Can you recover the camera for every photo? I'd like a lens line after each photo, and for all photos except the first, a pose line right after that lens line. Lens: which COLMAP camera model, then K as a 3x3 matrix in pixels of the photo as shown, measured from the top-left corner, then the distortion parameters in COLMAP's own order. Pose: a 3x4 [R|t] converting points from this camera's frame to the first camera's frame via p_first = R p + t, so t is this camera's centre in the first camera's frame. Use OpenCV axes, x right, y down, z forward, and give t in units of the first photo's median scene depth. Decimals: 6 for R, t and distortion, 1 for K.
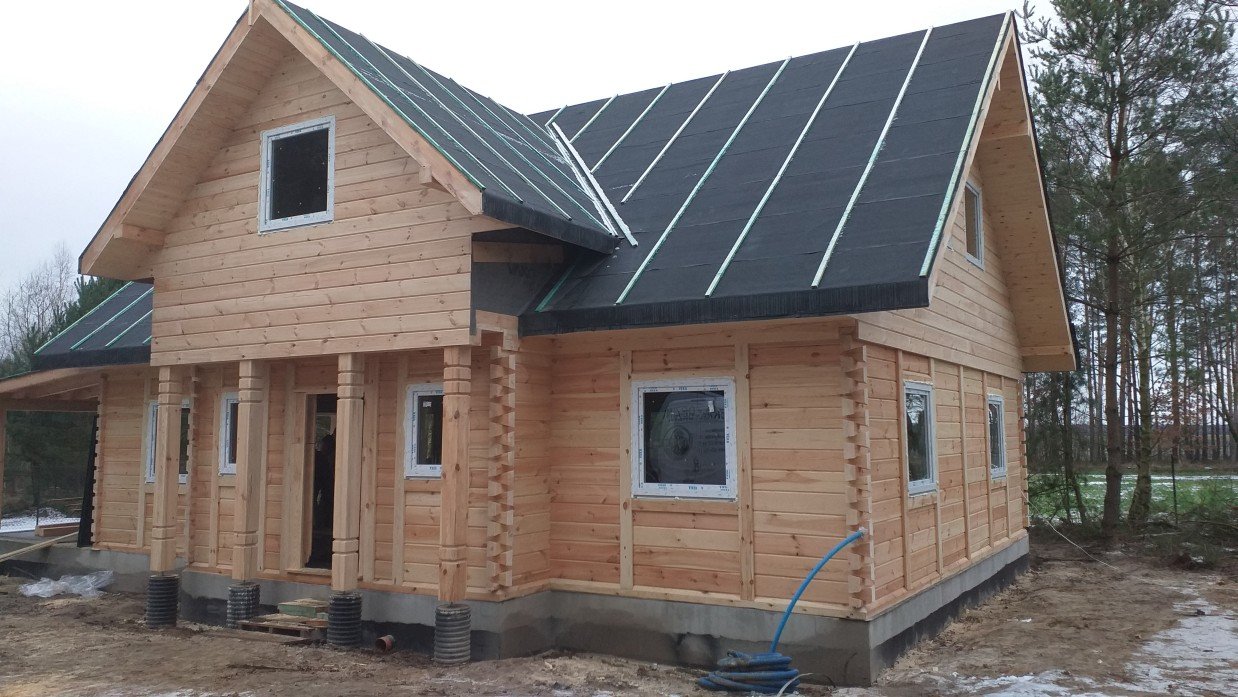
lens RADIAL K [[950.4, 0, 613.6], [0, 950.4, 311.9], [0, 0, 1]] dist [0.080492, -0.003860]
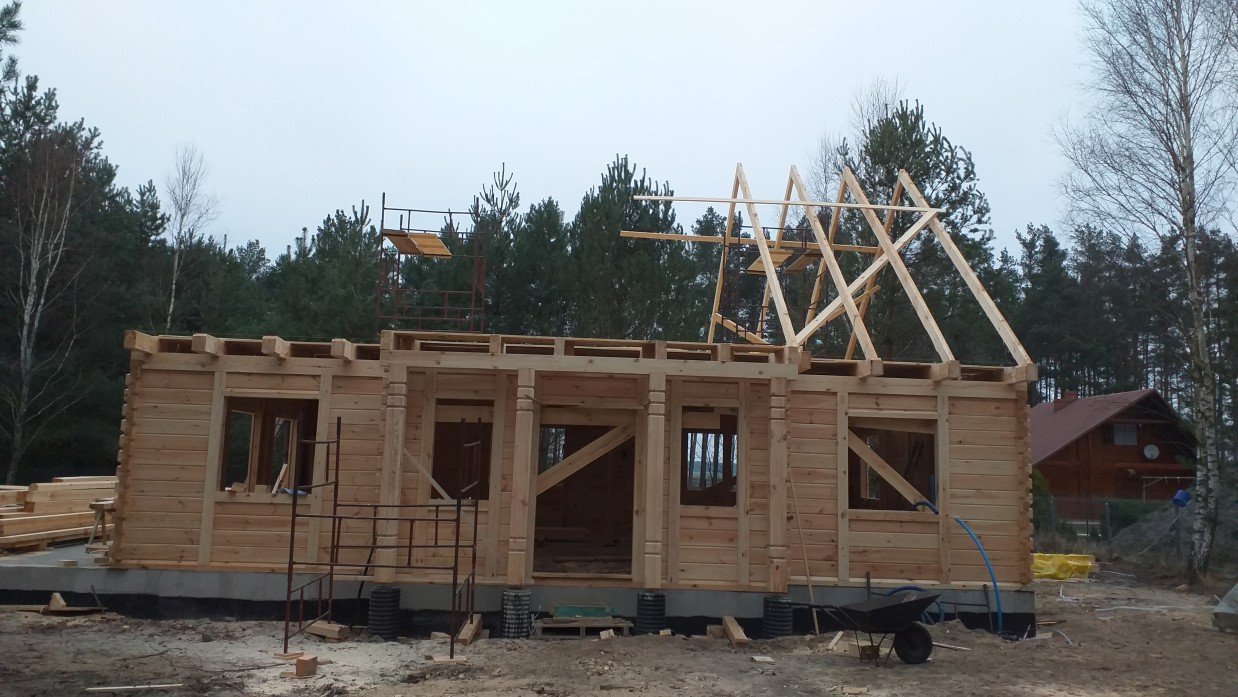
lens RADIAL K [[977.1, 0, 617.4], [0, 977.1, 321.0], [0, 0, 1]] dist [0.091728, -0.142949]
pose [[0.824565, 0.115396, 0.553873, -0.991532], [-0.105096, 0.993181, -0.050463, 0.044852], [-0.555920, -0.016600, 0.831070, 0.085903]]
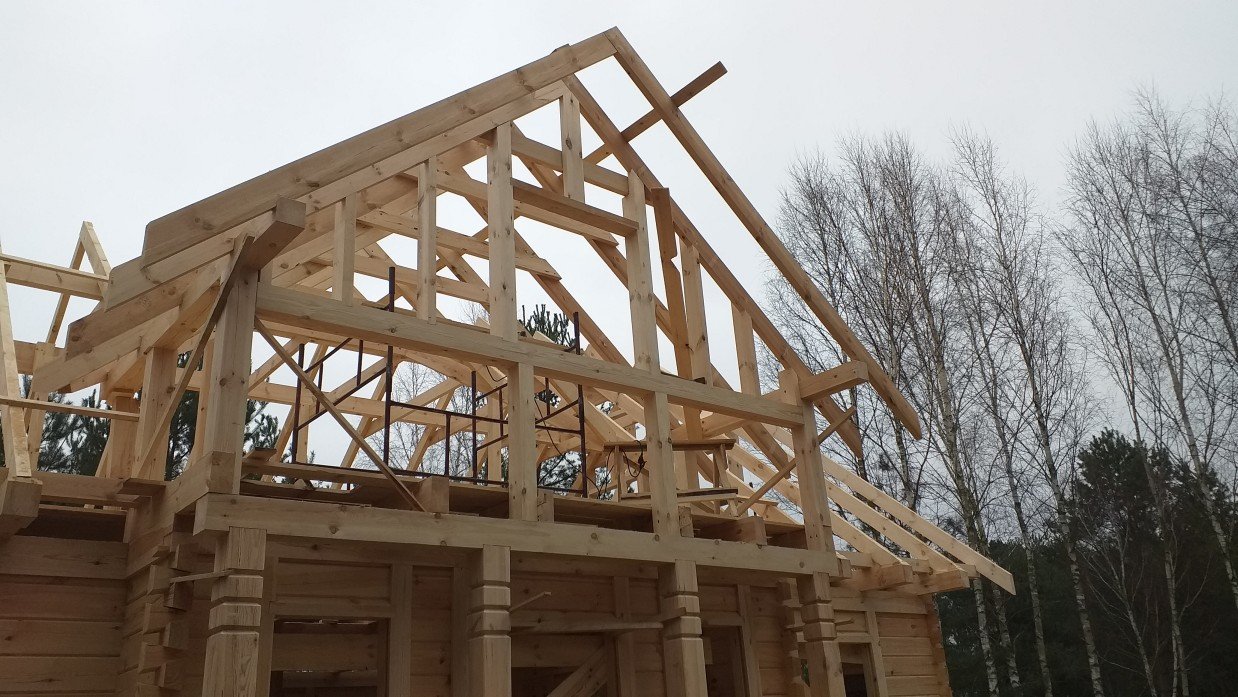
lens RADIAL K [[972.7, 0, 619.6], [0, 972.7, 325.2], [0, 0, 1]] dist [0.092704, -0.151246]
pose [[0.326087, 0.359804, 0.874190, -0.974005], [-0.049848, 0.929994, -0.364178, 0.142283], [-0.944025, 0.075177, 0.321194, 0.847403]]
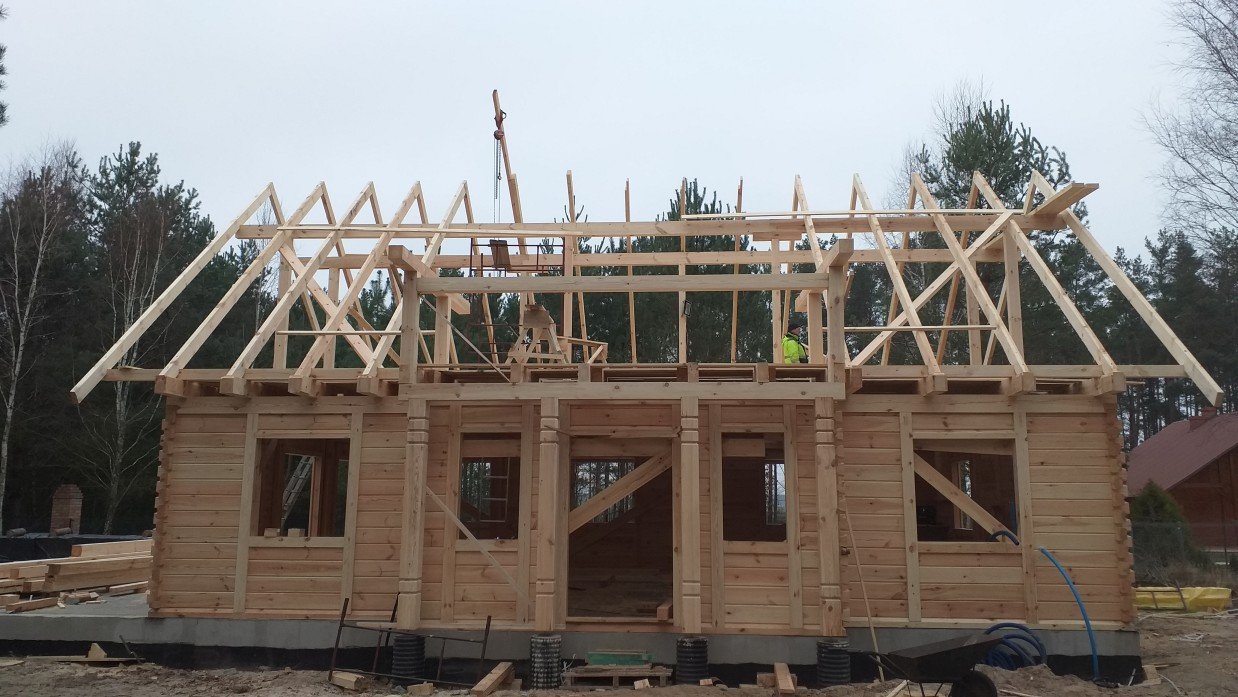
lens RADIAL K [[975.7, 0, 620.5], [0, 975.7, 321.2], [0, 0, 1]] dist [0.065451, -0.096345]
pose [[0.886339, 0.096084, 0.452958, -0.860969], [-0.068163, 0.994651, -0.077612, 0.047732], [-0.457992, 0.037916, 0.888147, 0.102870]]
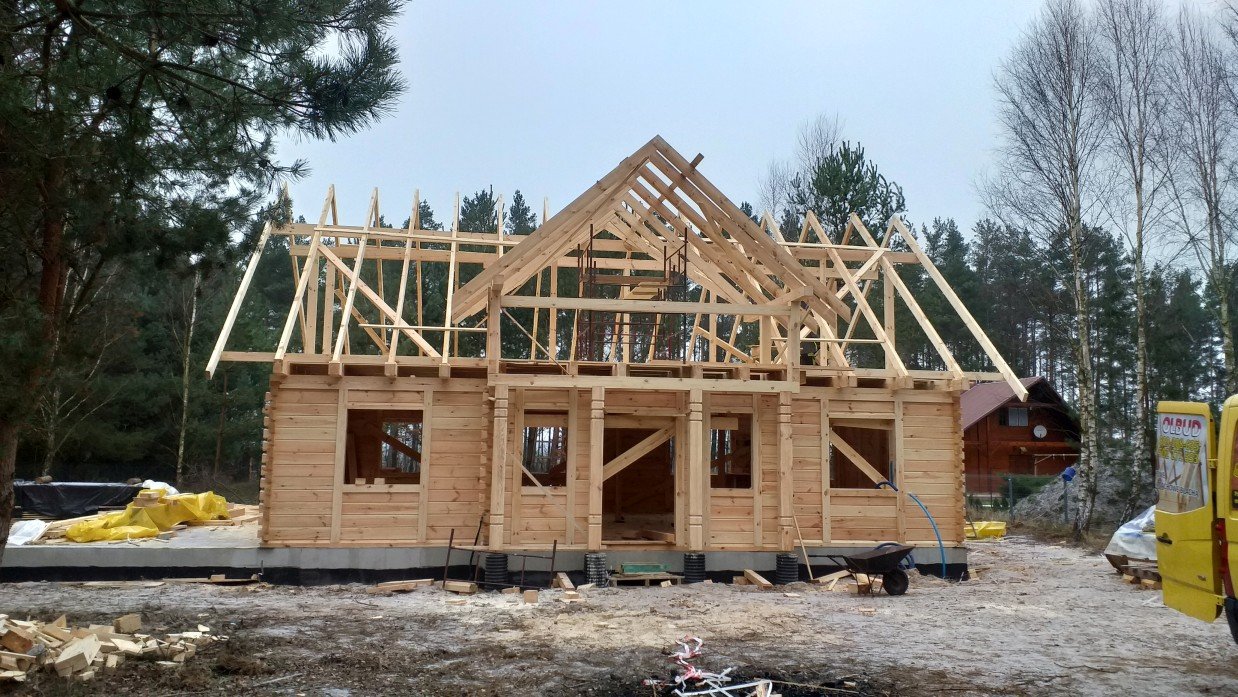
lens RADIAL K [[976.4, 0, 623.5], [0, 976.4, 327.4], [0, 0, 1]] dist [0.173492, -0.385518]
pose [[0.764815, 0.098300, 0.636707, -1.387919], [-0.097770, 0.994554, -0.036105, 0.012460], [-0.636788, -0.034637, 0.770260, -0.091245]]
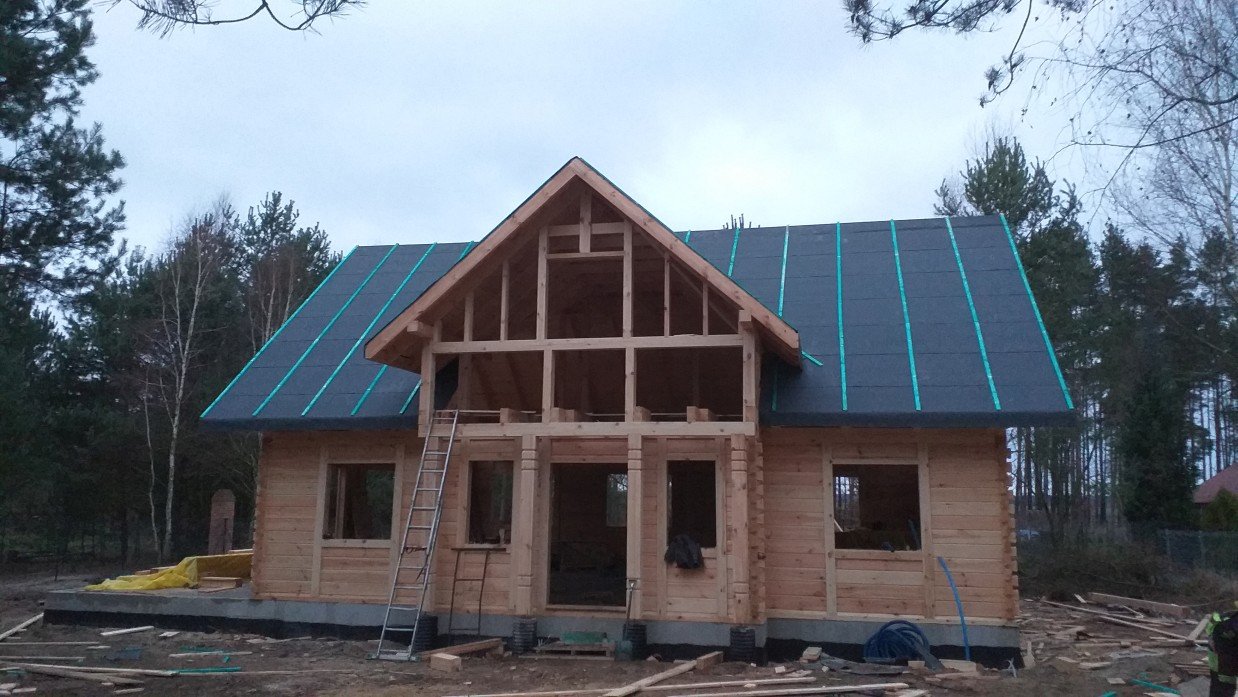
lens RADIAL K [[971.6, 0, 621.1], [0, 971.6, 322.9], [0, 0, 1]] dist [0.122557, -0.229044]
pose [[0.946291, 0.073439, 0.314865, -0.758198], [-0.056321, 0.996414, -0.063137, -0.027137], [-0.318372, 0.042012, 0.947034, -0.279993]]
